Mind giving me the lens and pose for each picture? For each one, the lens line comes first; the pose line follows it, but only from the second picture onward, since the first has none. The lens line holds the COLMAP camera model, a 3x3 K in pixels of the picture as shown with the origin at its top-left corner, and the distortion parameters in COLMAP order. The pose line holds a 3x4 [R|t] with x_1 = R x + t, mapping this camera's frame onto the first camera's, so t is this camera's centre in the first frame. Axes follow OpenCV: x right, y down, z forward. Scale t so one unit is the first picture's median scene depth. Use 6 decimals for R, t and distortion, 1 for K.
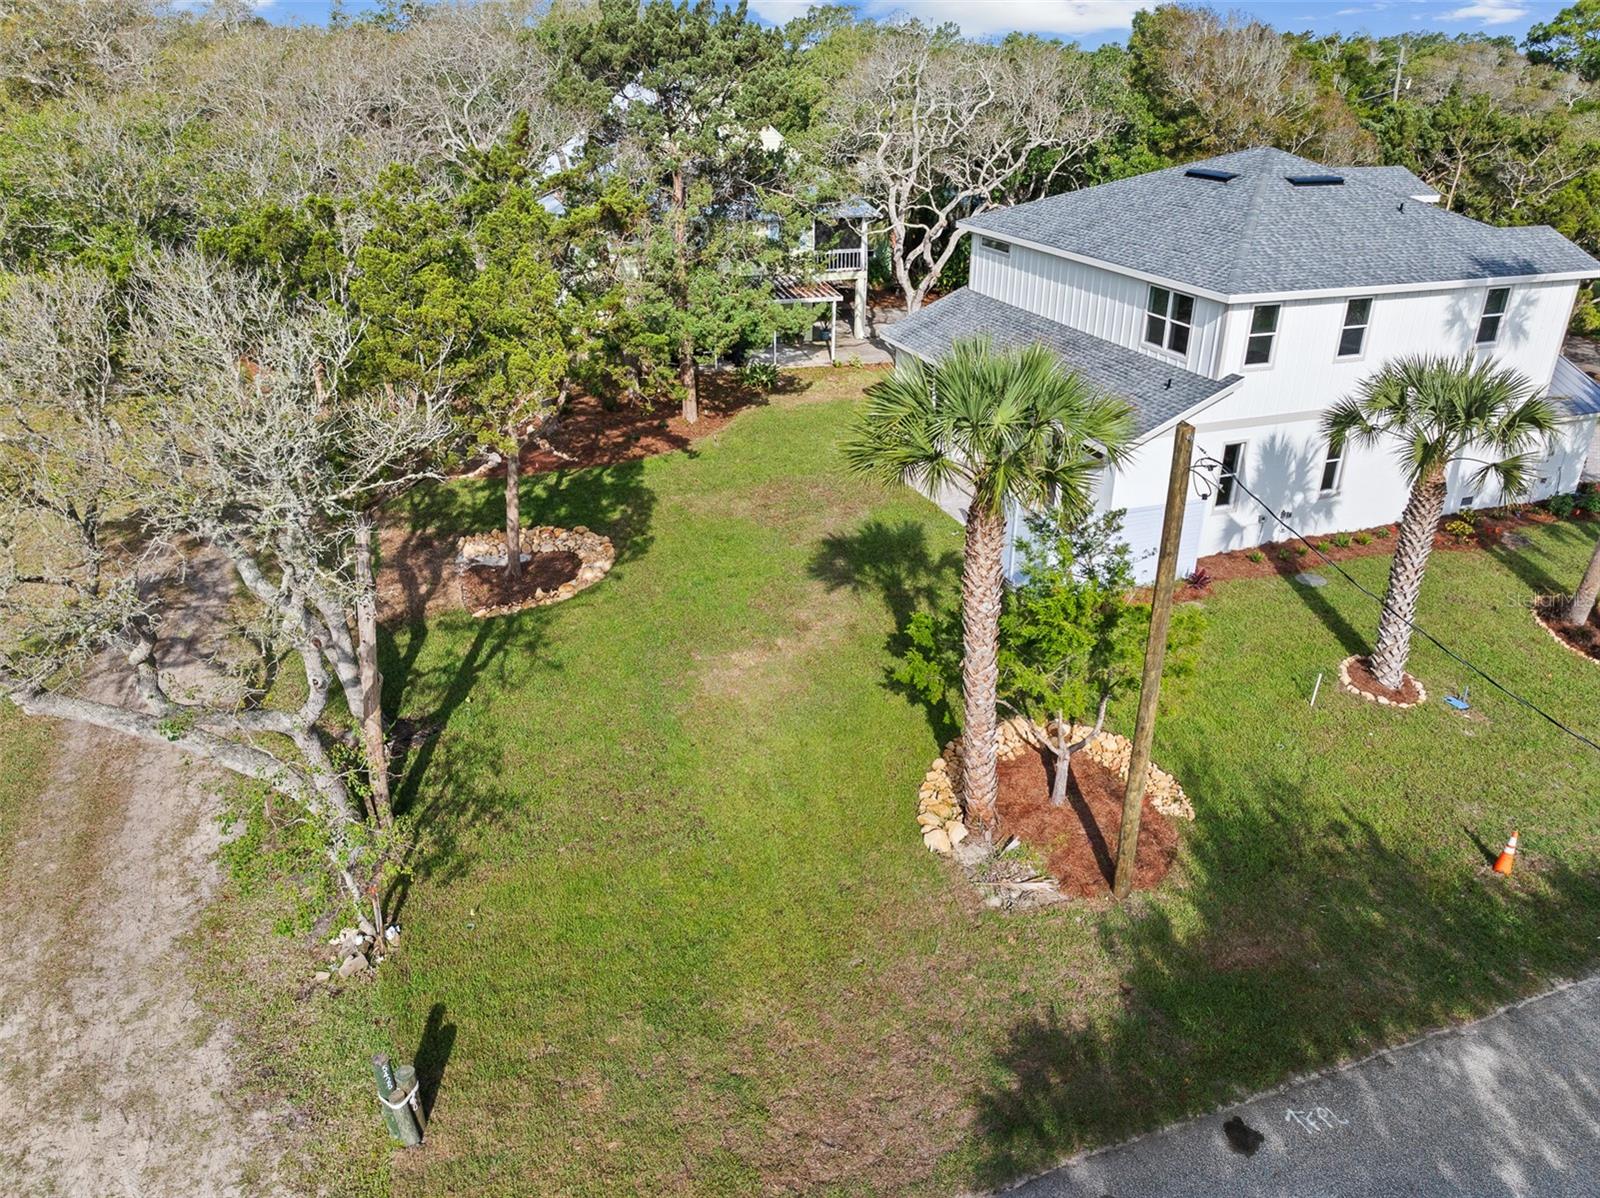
lens RADIAL K [[1122.2, 0, 804.6], [0, 1122.2, 600.9], [0, 0, 1]] dist [-0.037299, -0.002707]
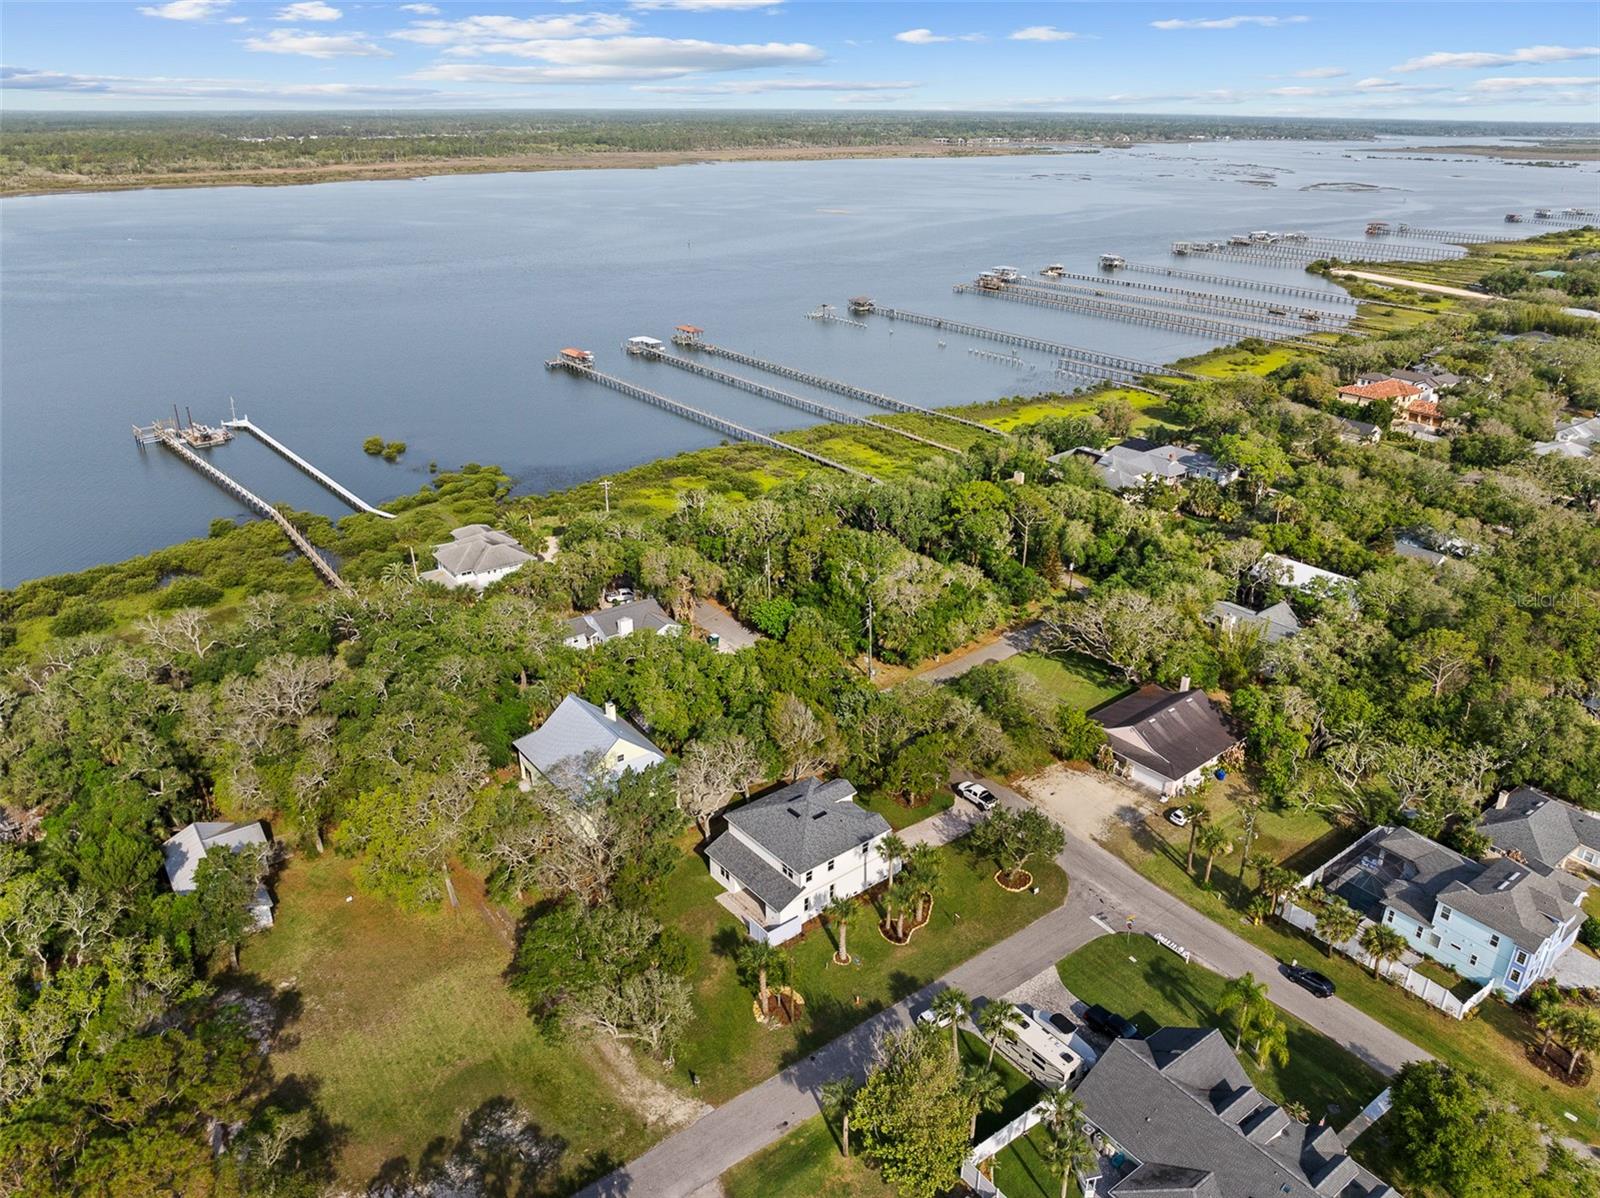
lens RADIAL K [[1122.2, 0, 804.6], [0, 1122.2, 600.9], [0, 0, 1]] dist [-0.037299, -0.002707]
pose [[0.948093, -0.123388, 0.293078, -0.823056], [0.132432, 0.991130, -0.011138, -1.394883], [-0.289104, 0.049373, 0.956024, -3.540609]]
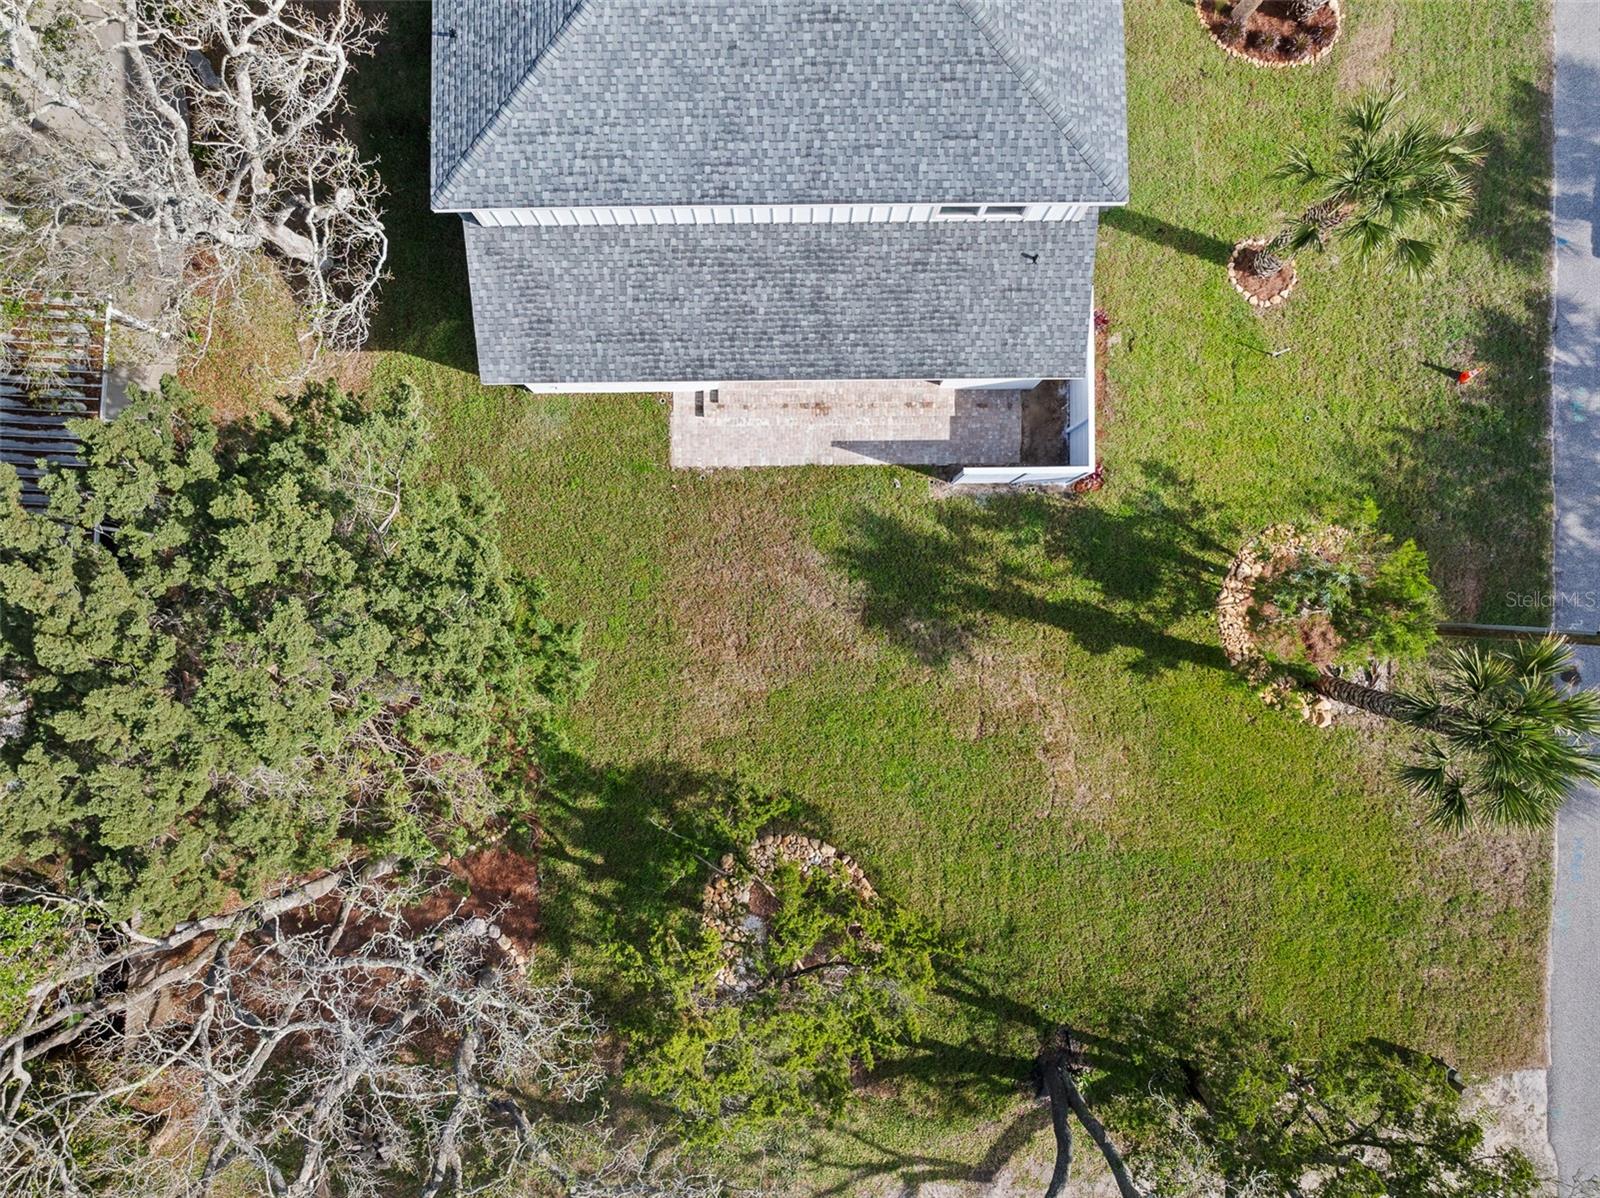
lens RADIAL K [[1122.2, 0, 804.6], [0, 1122.2, 600.9], [0, 0, 1]] dist [-0.037299, -0.002707]
pose [[0.347451, -0.937501, 0.019235, 0.000104], [0.407420, 0.169408, 0.897390, -1.143733], [-0.844563, -0.303962, 0.440818, 0.795215]]
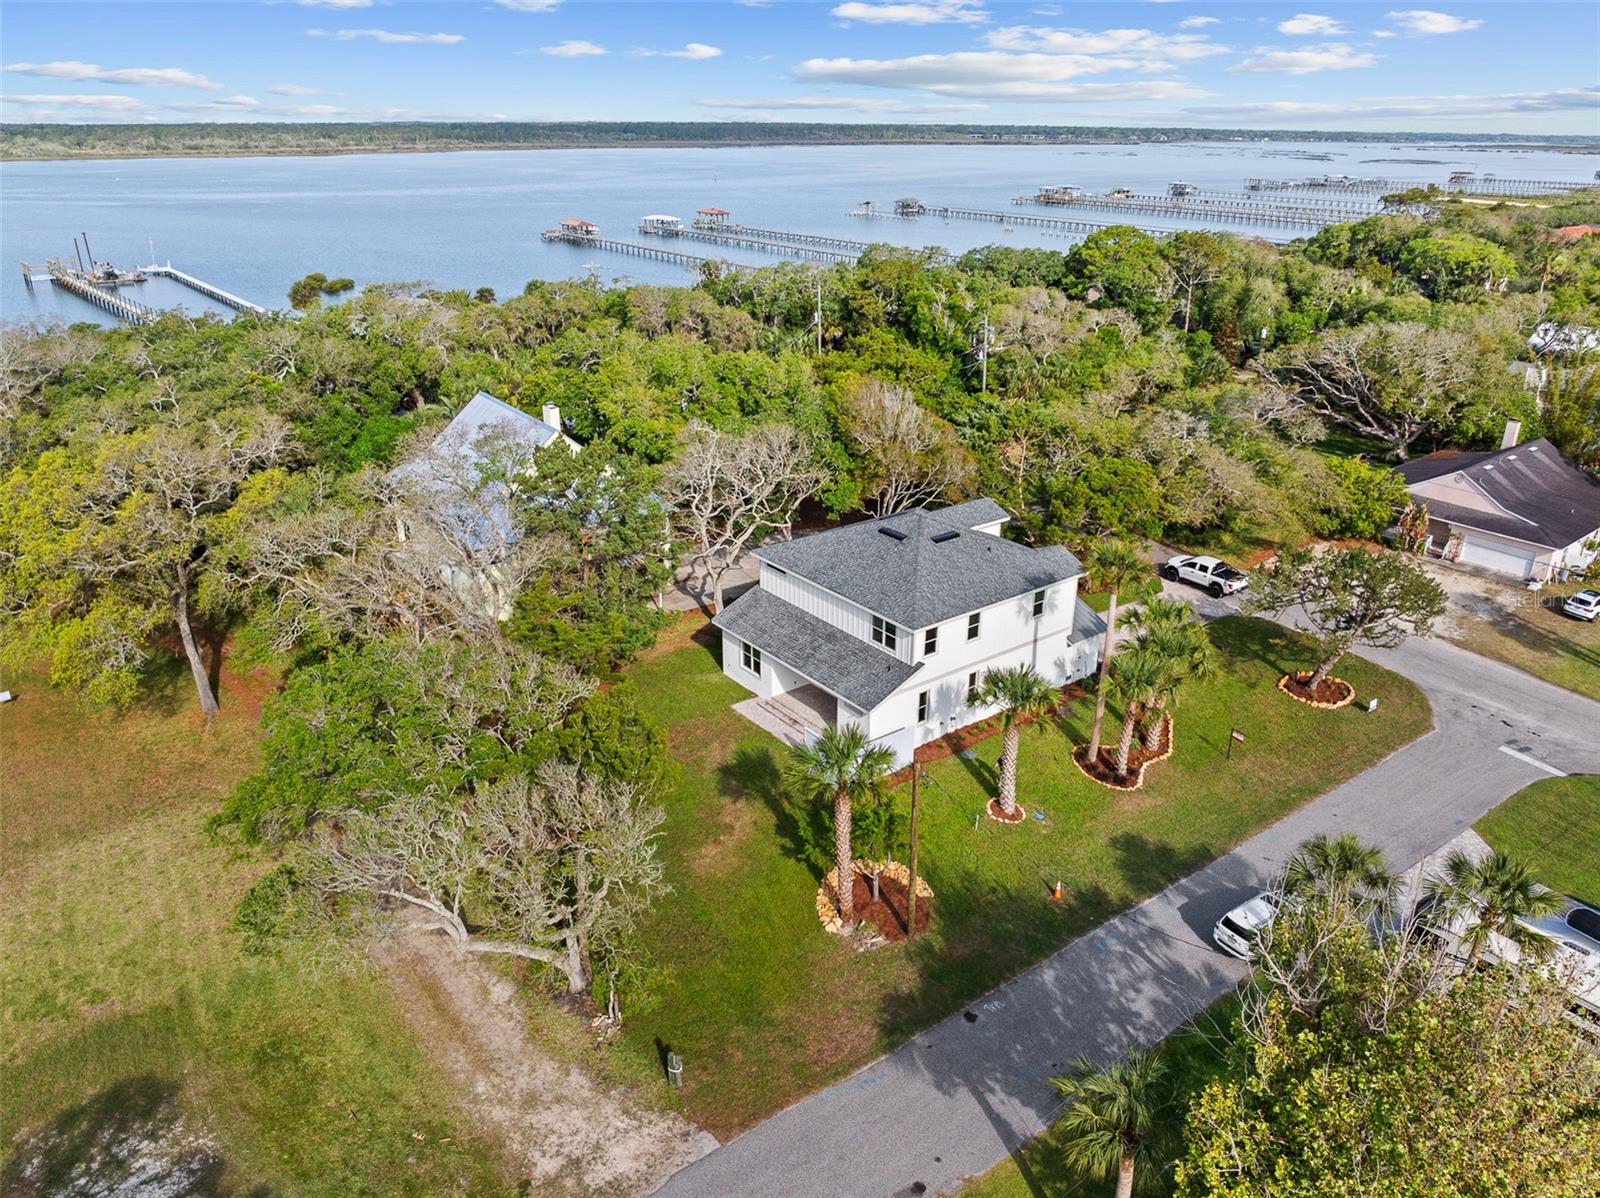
lens RADIAL K [[1122.2, 0, 804.6], [0, 1122.2, 600.9], [0, 0, 1]] dist [-0.037299, -0.002707]
pose [[0.955518, -0.112024, 0.272830, -0.392515], [0.124497, 0.991802, -0.028784, -0.317009], [-0.267369, 0.061471, 0.961631, -0.995630]]
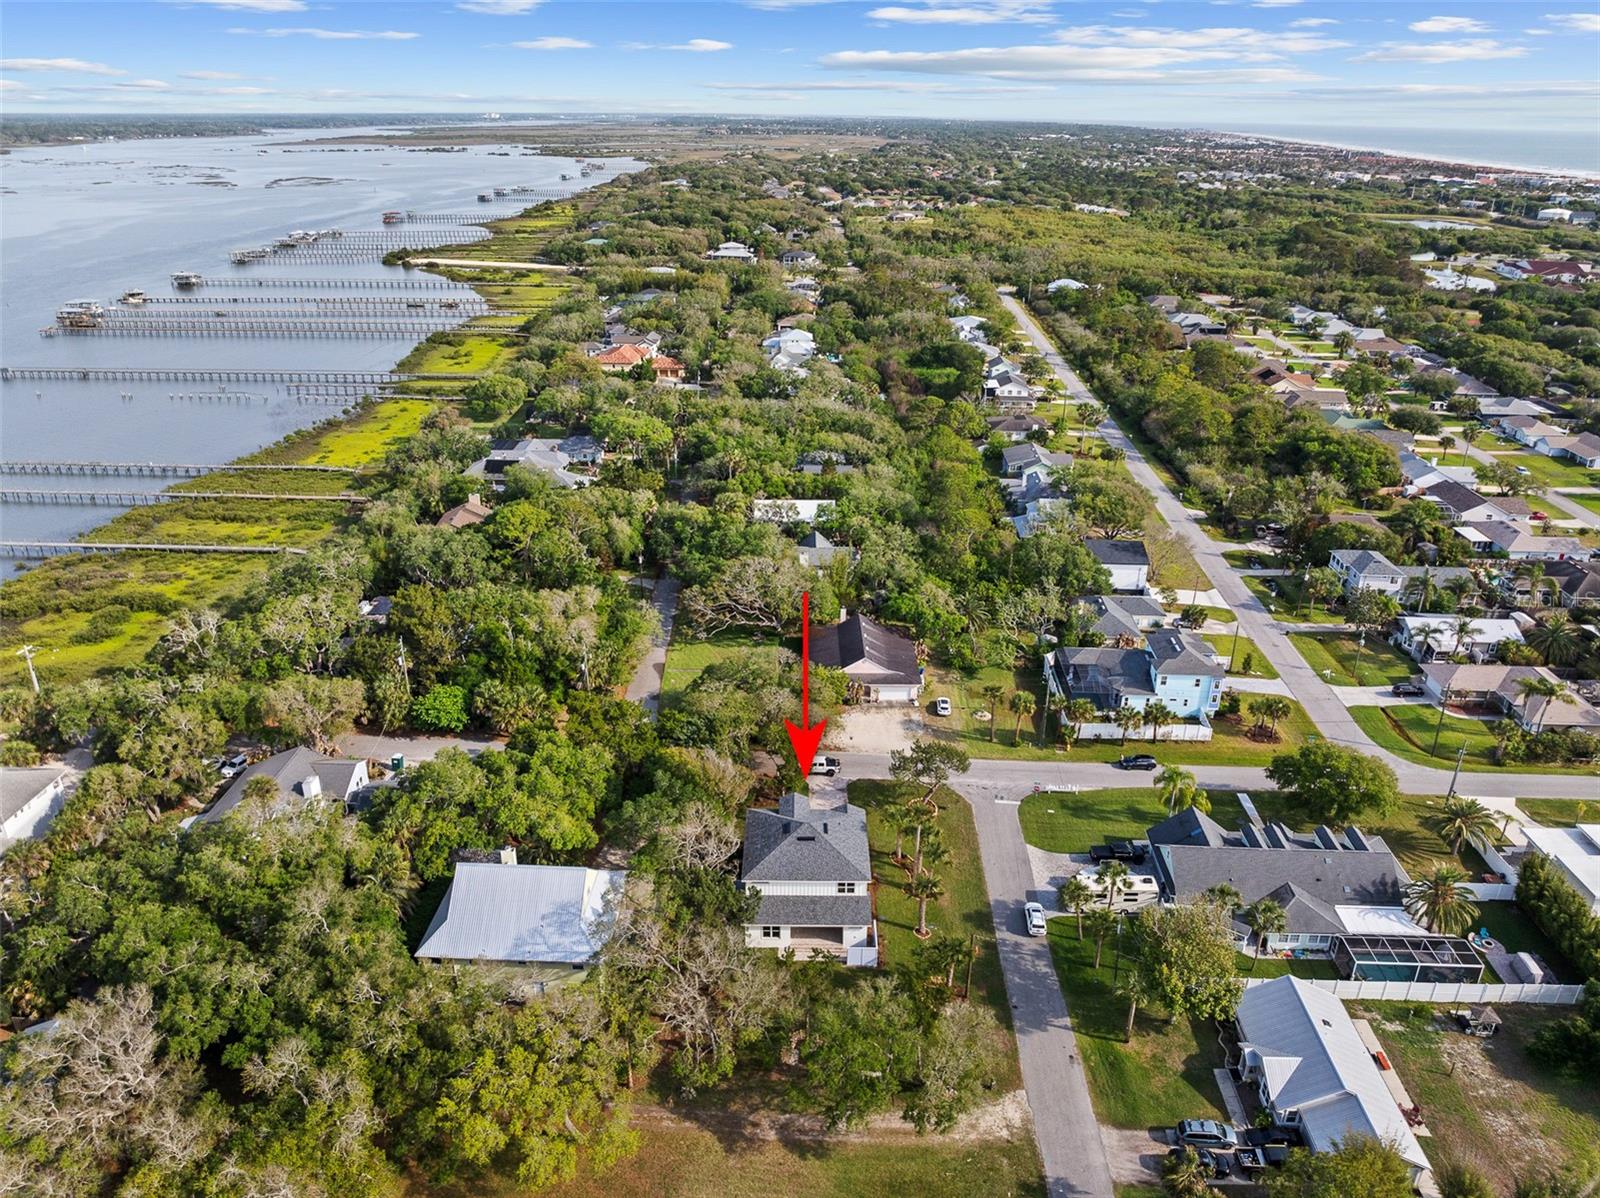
lens RADIAL K [[1122.2, 0, 804.6], [0, 1122.2, 600.9], [0, 0, 1]] dist [-0.037299, -0.002707]
pose [[0.353394, -0.373425, 0.857710, -3.357867], [0.397636, 0.889882, 0.223598, -2.550880], [-0.846758, 0.262039, 0.462966, -1.226706]]
